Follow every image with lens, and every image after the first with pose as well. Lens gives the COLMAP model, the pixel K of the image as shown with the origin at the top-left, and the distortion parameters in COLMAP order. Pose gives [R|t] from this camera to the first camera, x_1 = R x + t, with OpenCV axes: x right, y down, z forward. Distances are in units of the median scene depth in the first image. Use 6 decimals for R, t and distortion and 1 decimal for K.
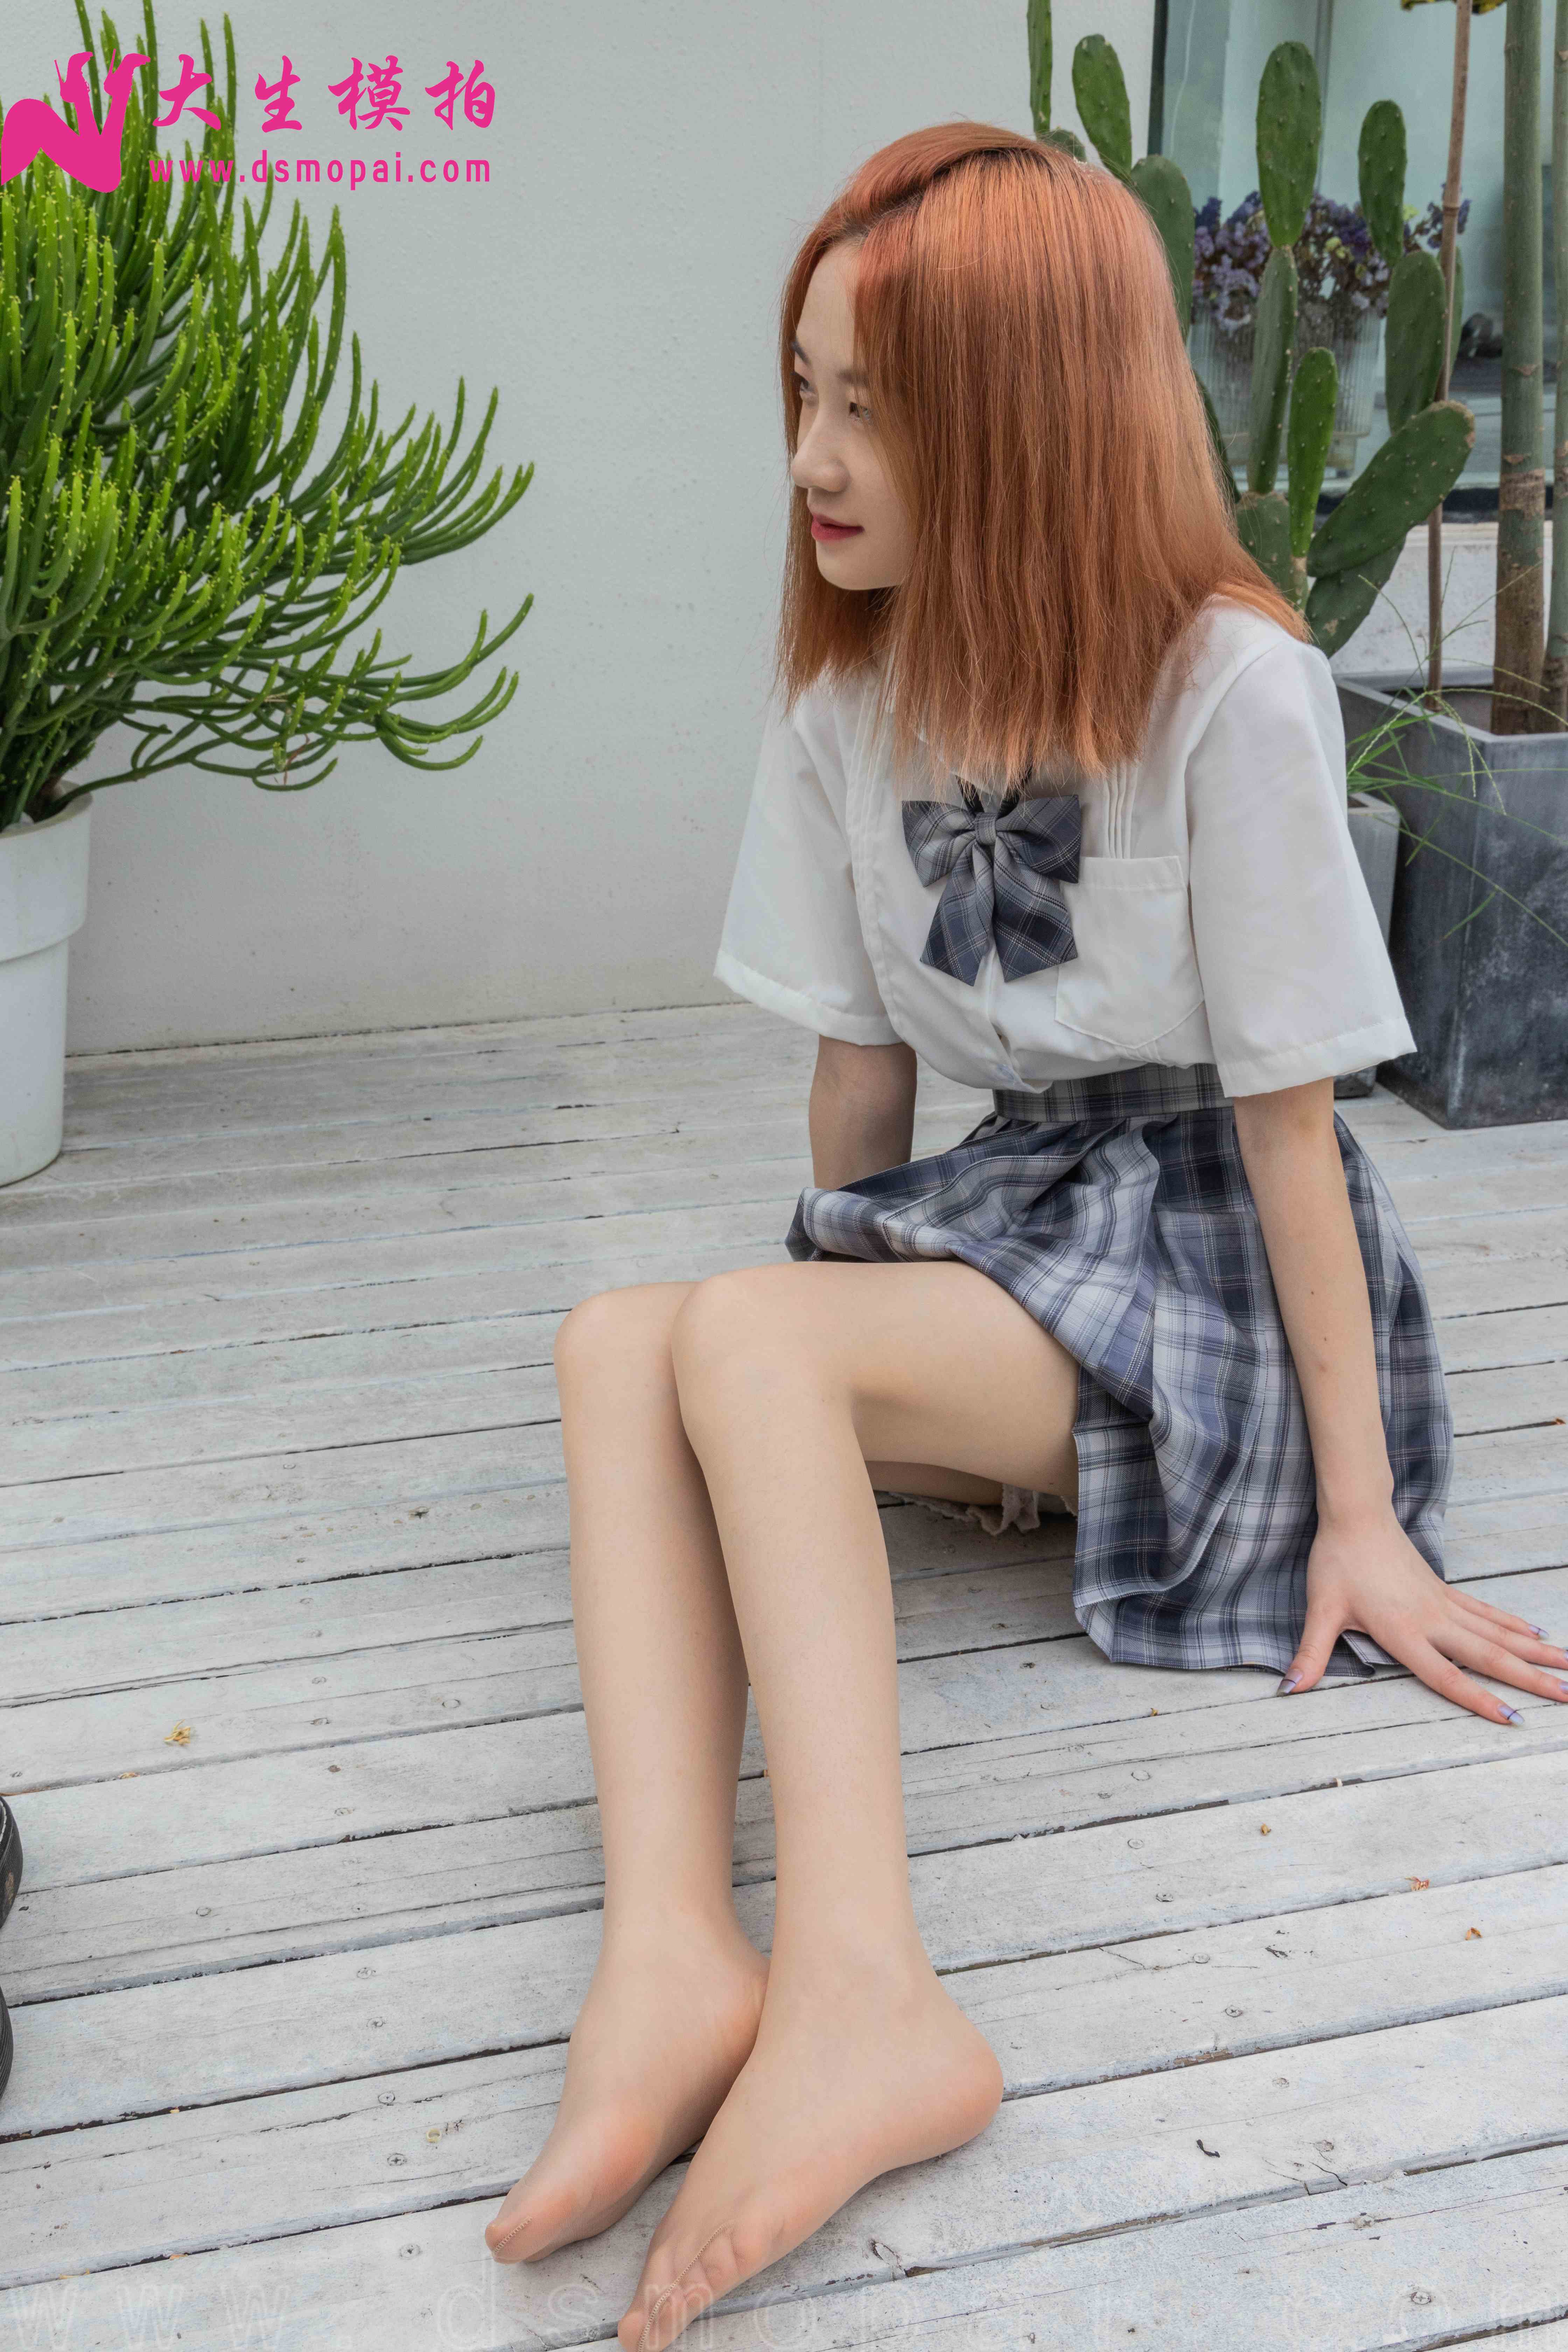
lens RADIAL K [[2685.4, 0, 784.0], [0, 2685.4, 1176.0], [0, 0, 1]] dist [0.037519, -0.019666]
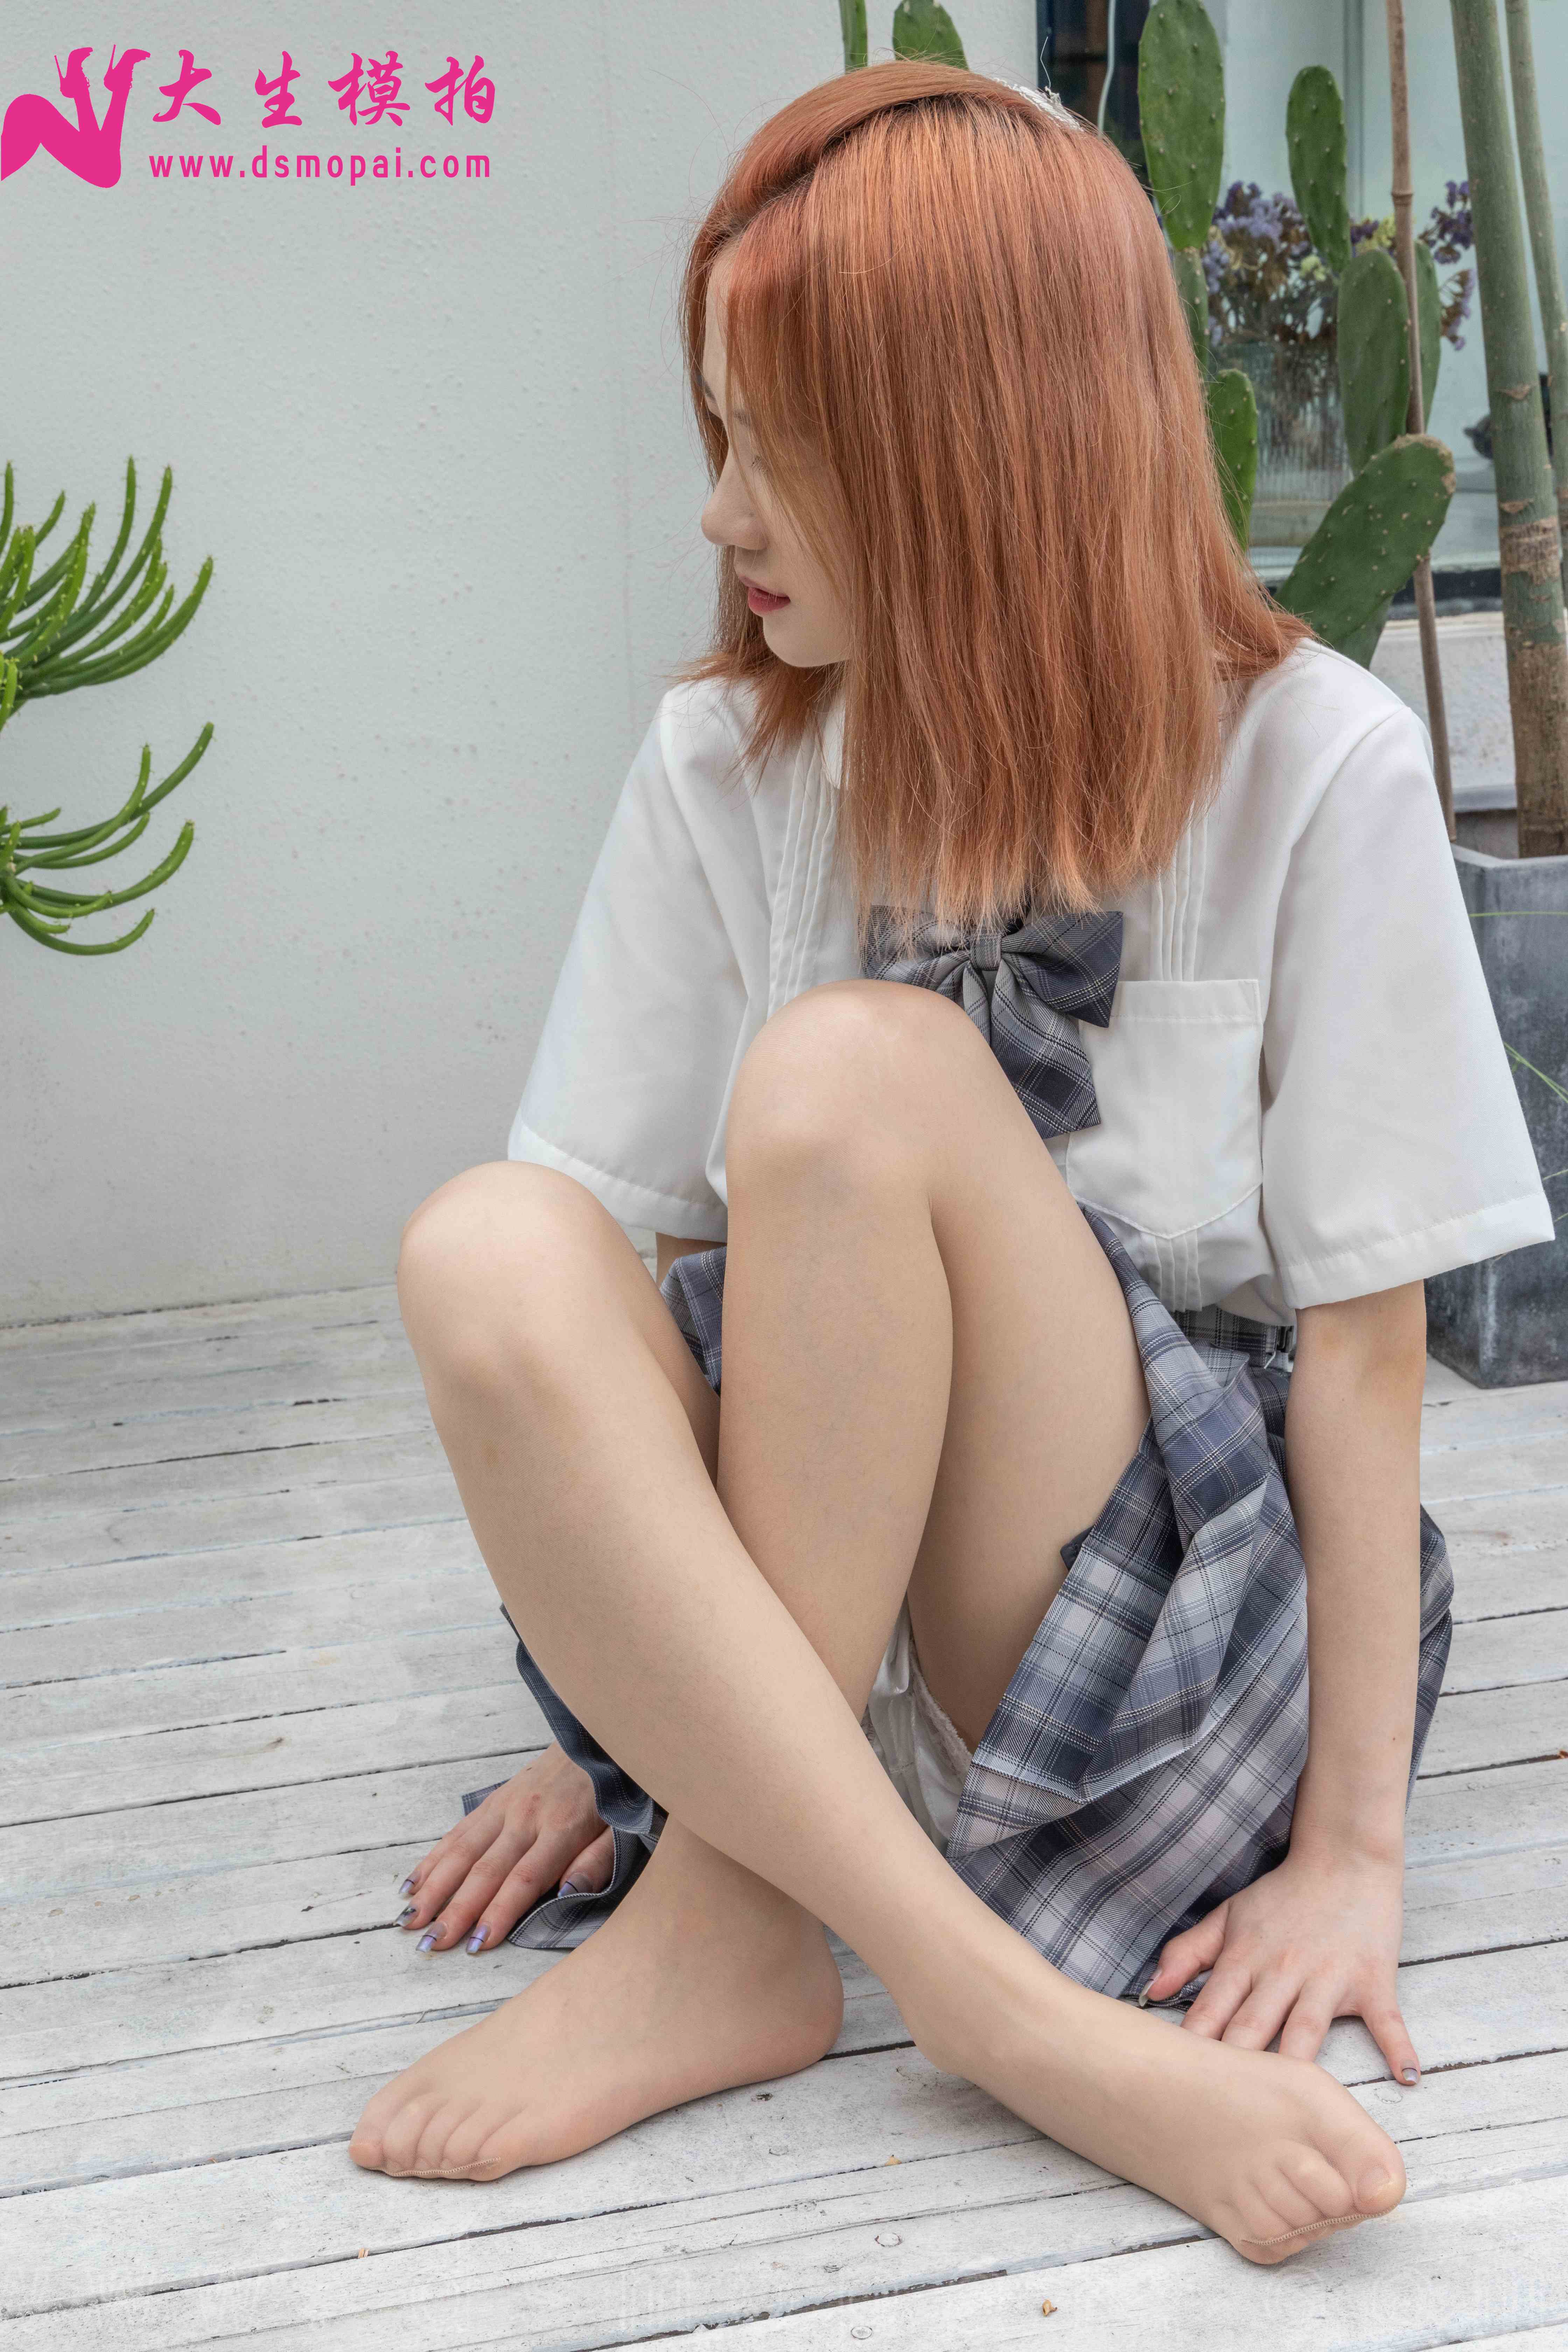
lens RADIAL K [[3515.0, 0, 786.5], [0, 3515.0, 1188.2], [0, 0, 1]] dist [0.023132, -0.056495]
pose [[0.998704, -0.037735, -0.034148, 0.097344], [0.033669, 0.993059, -0.112698, 0.032899], [0.038164, 0.111402, 0.993042, 0.026487]]
